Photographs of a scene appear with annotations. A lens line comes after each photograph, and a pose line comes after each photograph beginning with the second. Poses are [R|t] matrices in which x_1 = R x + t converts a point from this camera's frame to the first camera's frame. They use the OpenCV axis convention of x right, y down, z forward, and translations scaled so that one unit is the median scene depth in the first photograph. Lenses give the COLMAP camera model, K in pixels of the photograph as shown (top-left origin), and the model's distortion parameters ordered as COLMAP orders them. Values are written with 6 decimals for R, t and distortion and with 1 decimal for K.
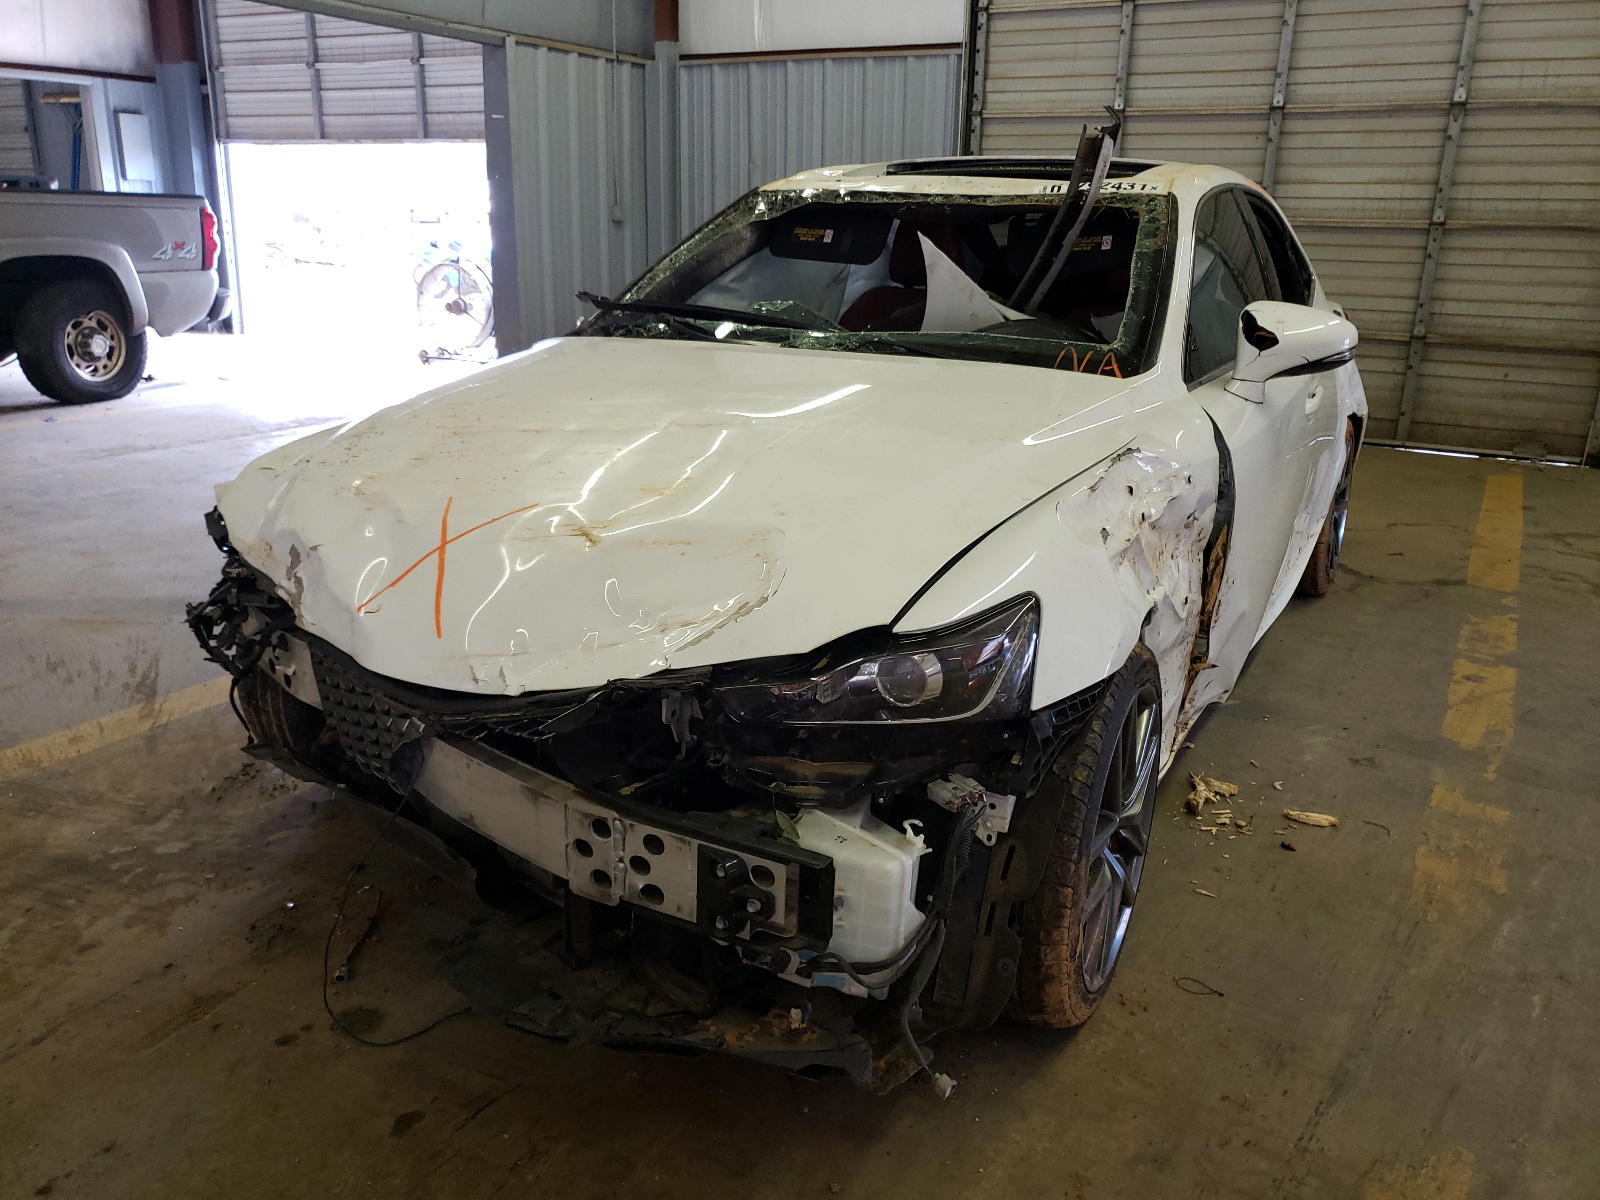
lens RADIAL K [[1264.0, 0, 800.0], [0, 1264.0, 600.0], [0, 0, 1]] dist [-0.039116, 0.083548]
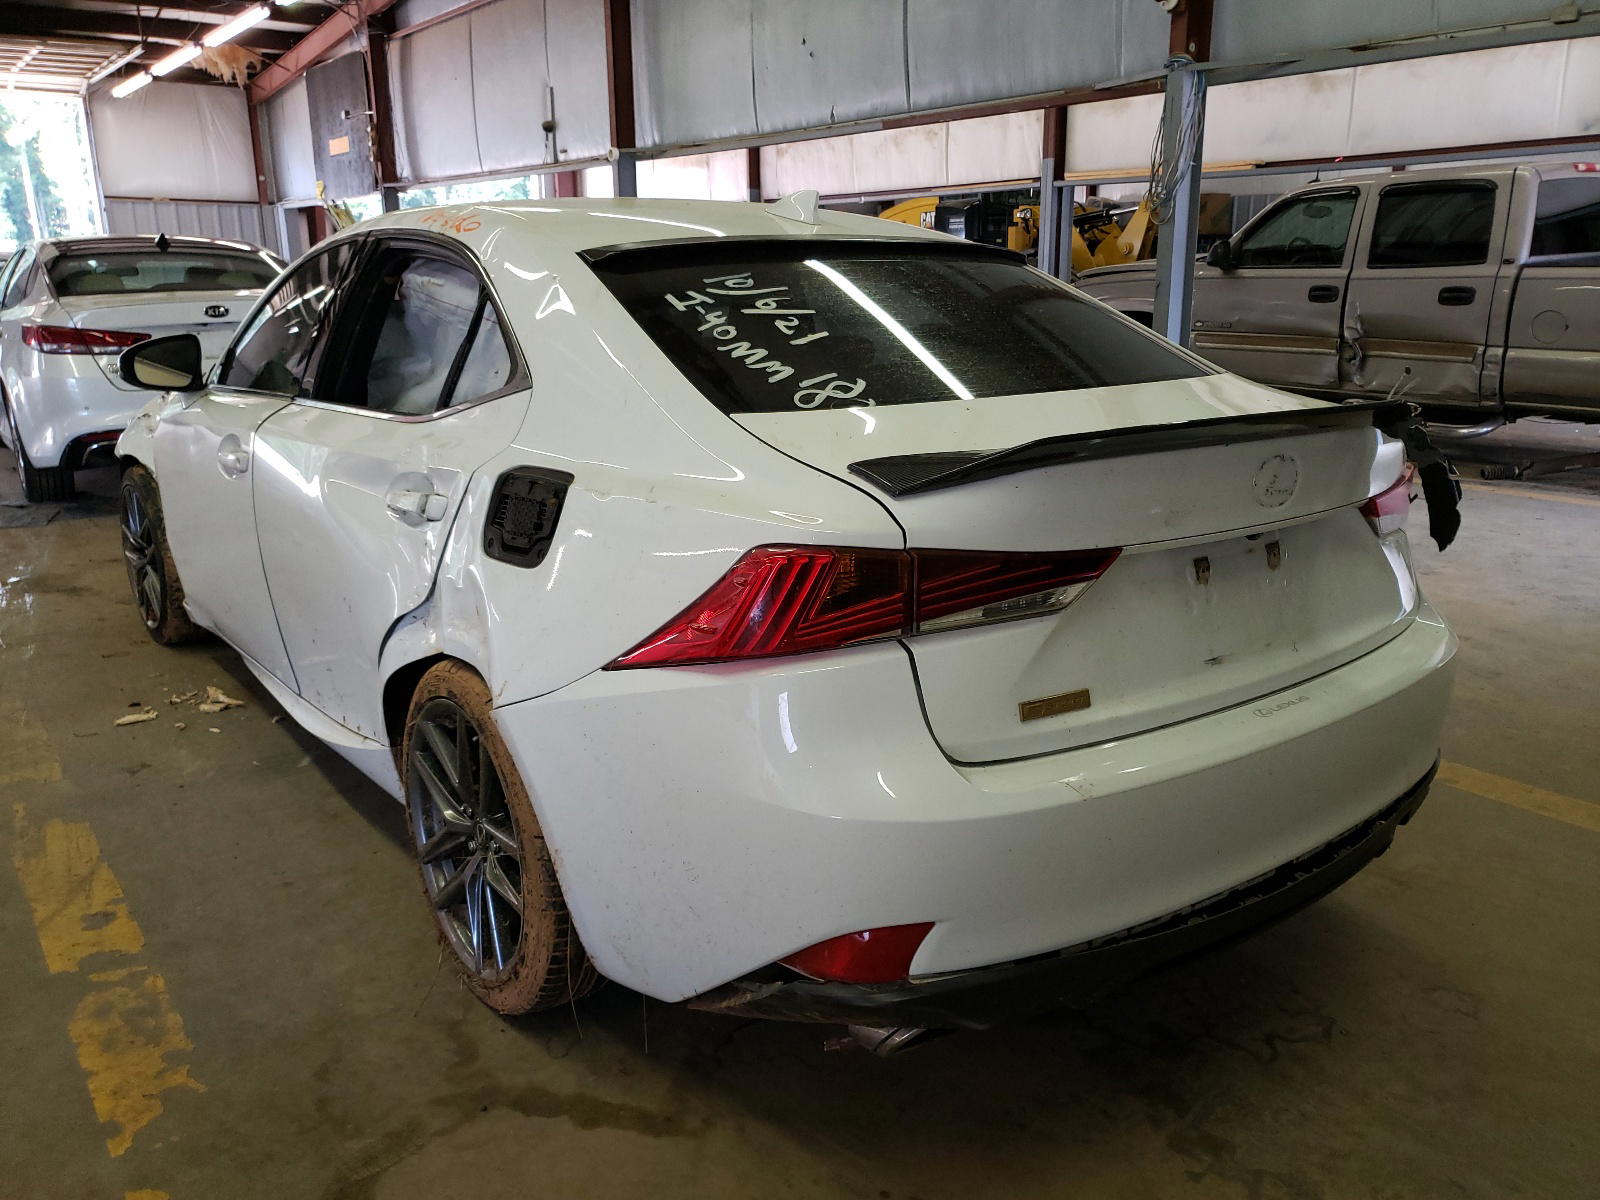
lens RADIAL K [[1257.8, 0, 800.0], [0, 1257.8, 600.0], [0, 0, 1]] dist [0.020565, 0.001791]
pose [[-0.407393, 0.216126, -0.887311, 0.876586], [-0.273772, 0.898007, 0.344429, -0.403643], [0.871252, 0.383239, -0.306672, 1.354748]]
